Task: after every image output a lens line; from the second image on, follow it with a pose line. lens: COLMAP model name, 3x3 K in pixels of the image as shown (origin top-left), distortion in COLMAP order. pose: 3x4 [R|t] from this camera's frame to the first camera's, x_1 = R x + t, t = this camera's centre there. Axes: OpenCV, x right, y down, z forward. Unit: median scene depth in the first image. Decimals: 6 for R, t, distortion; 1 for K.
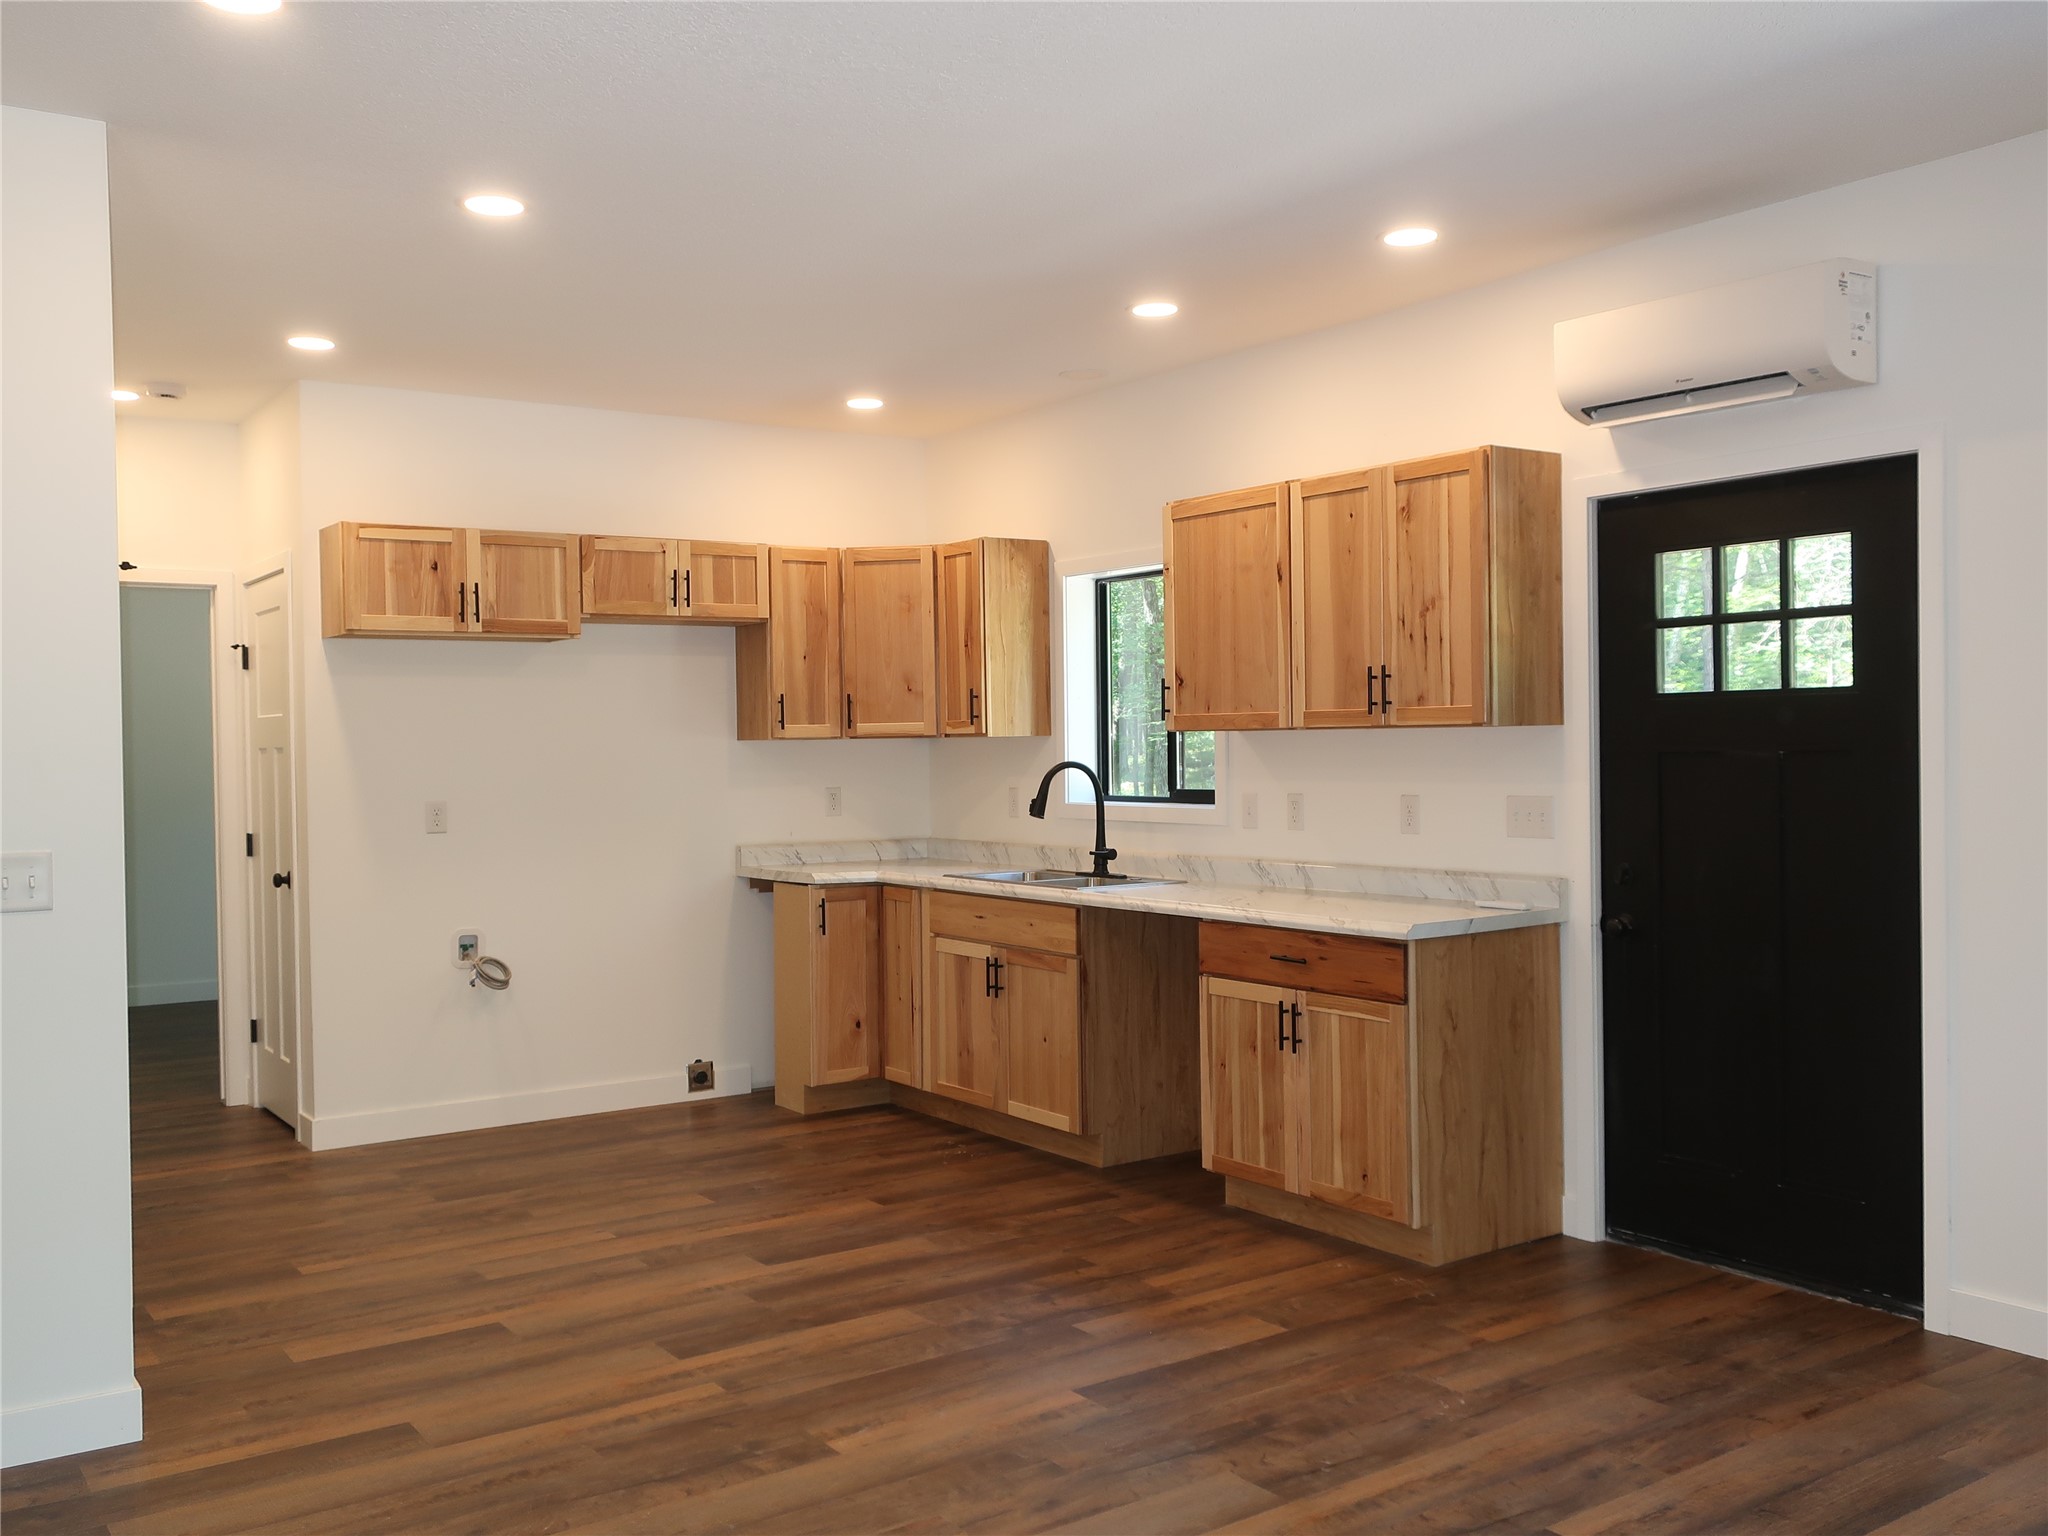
lens RADIAL K [[1816.8, 0, 1027.6], [0, 1816.8, 760.7], [0, 0, 1]] dist [0.002102, 0.005266]
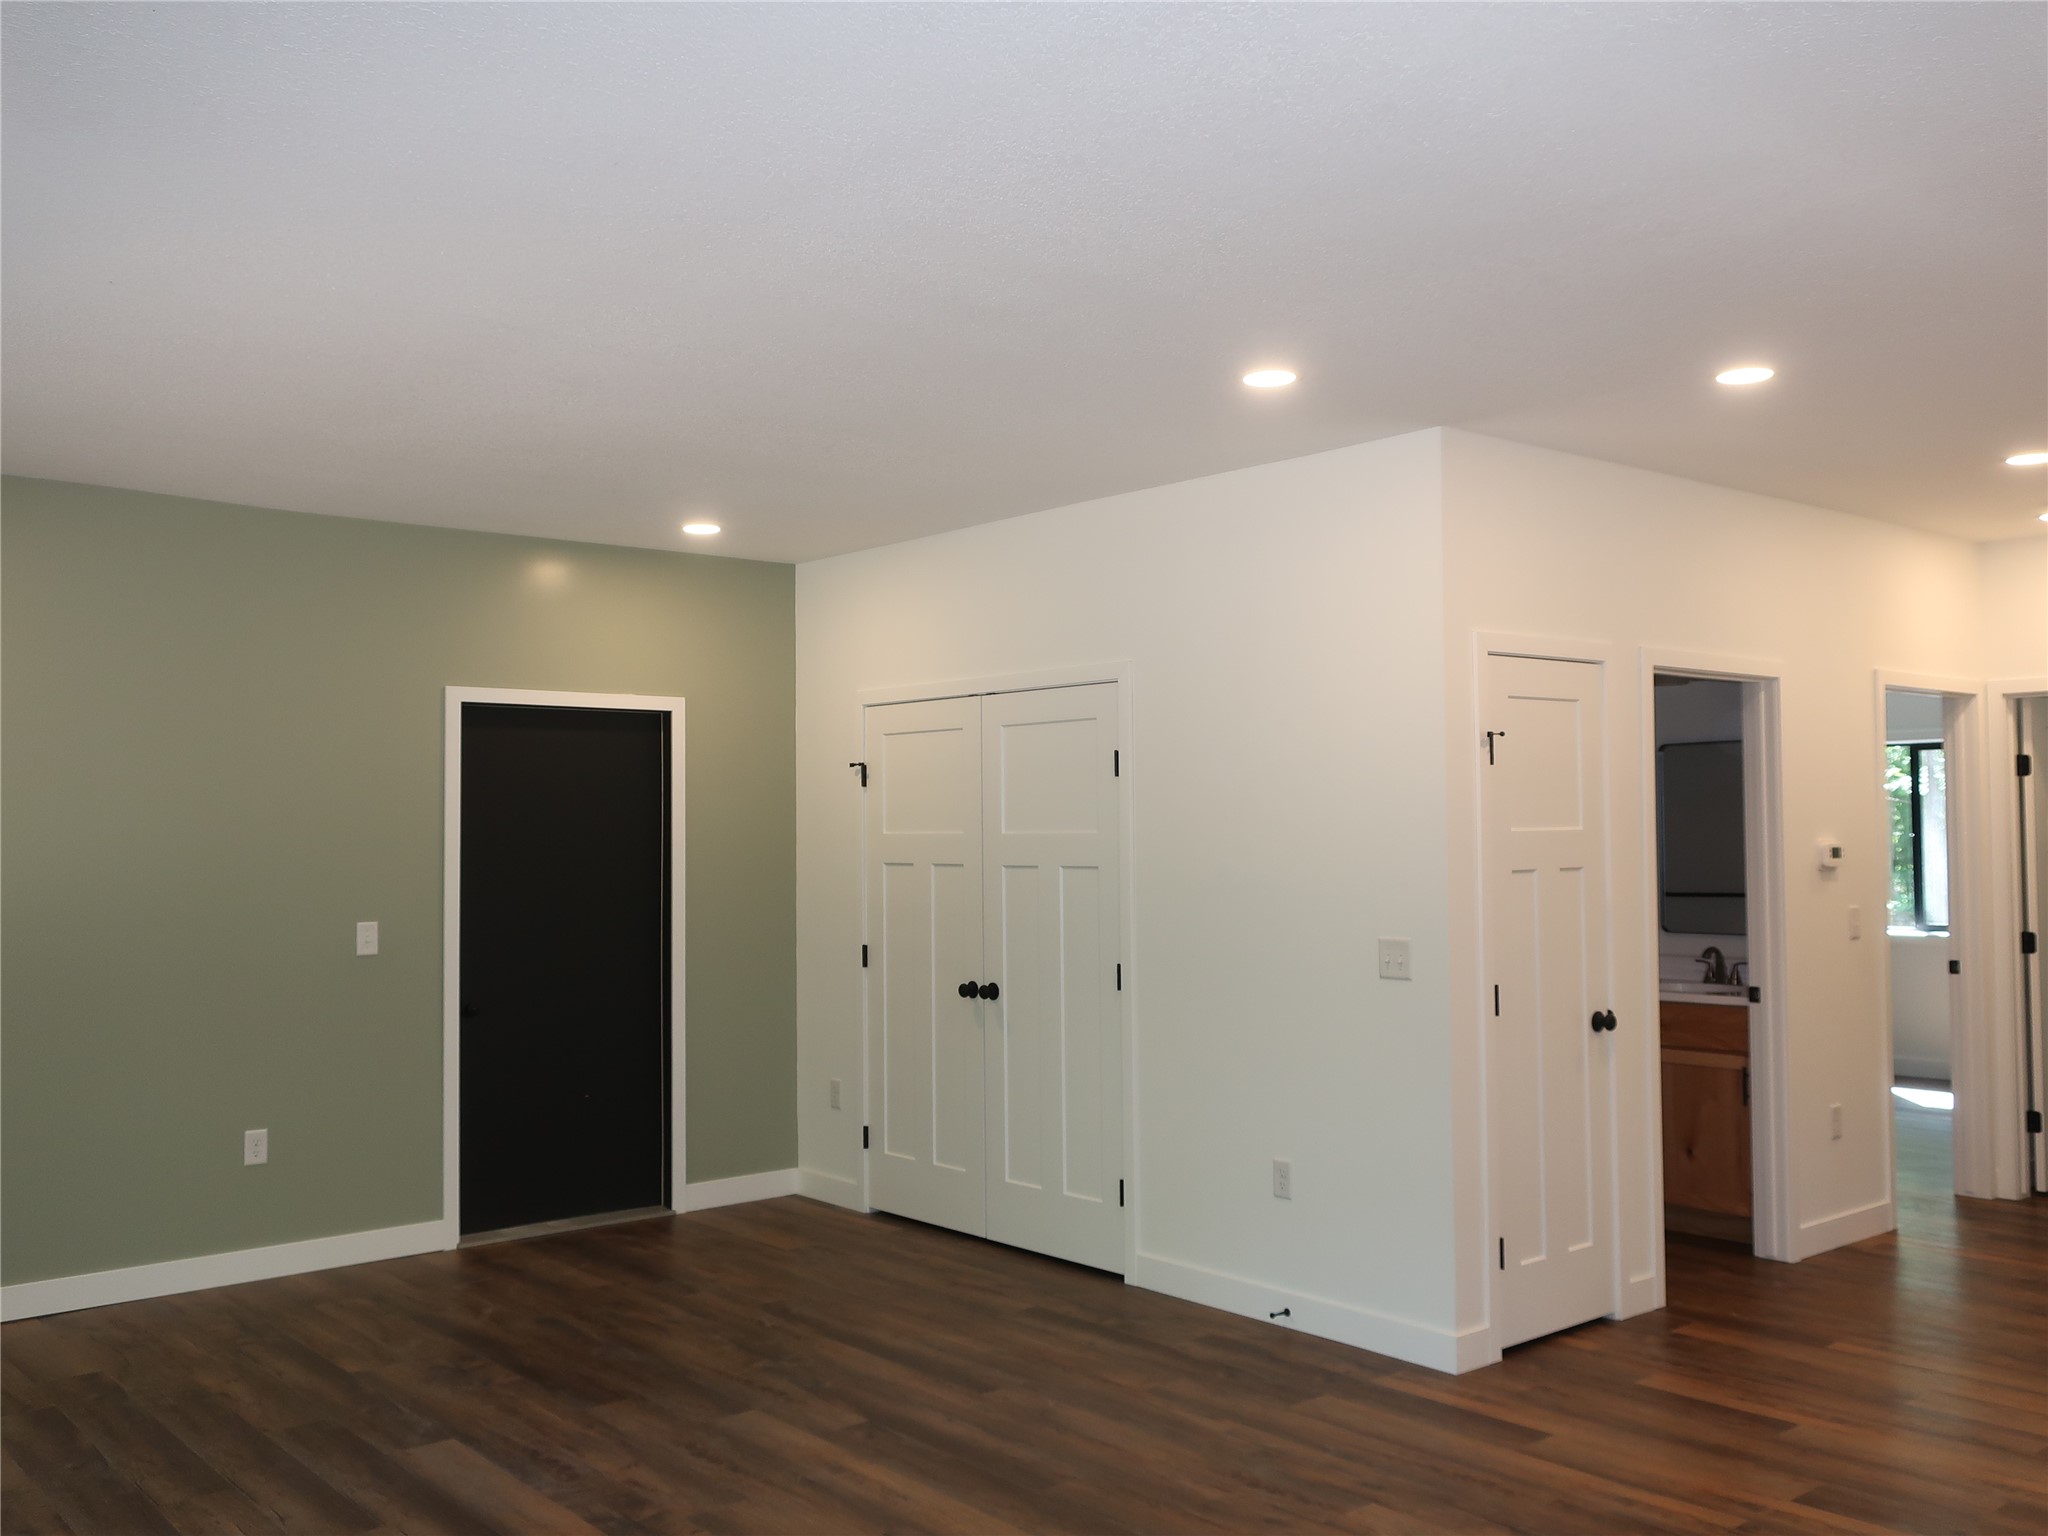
lens RADIAL K [[1816.8, 0, 1033.4], [0, 1816.8, 763.2], [0, 0, 1]] dist [0.002102, 0.005266]
pose [[0.096344, -0.024191, -0.995054, 0.496865], [-0.003450, 0.999690, -0.024638, -0.031308], [0.995342, 0.005806, 0.096230, 0.314796]]
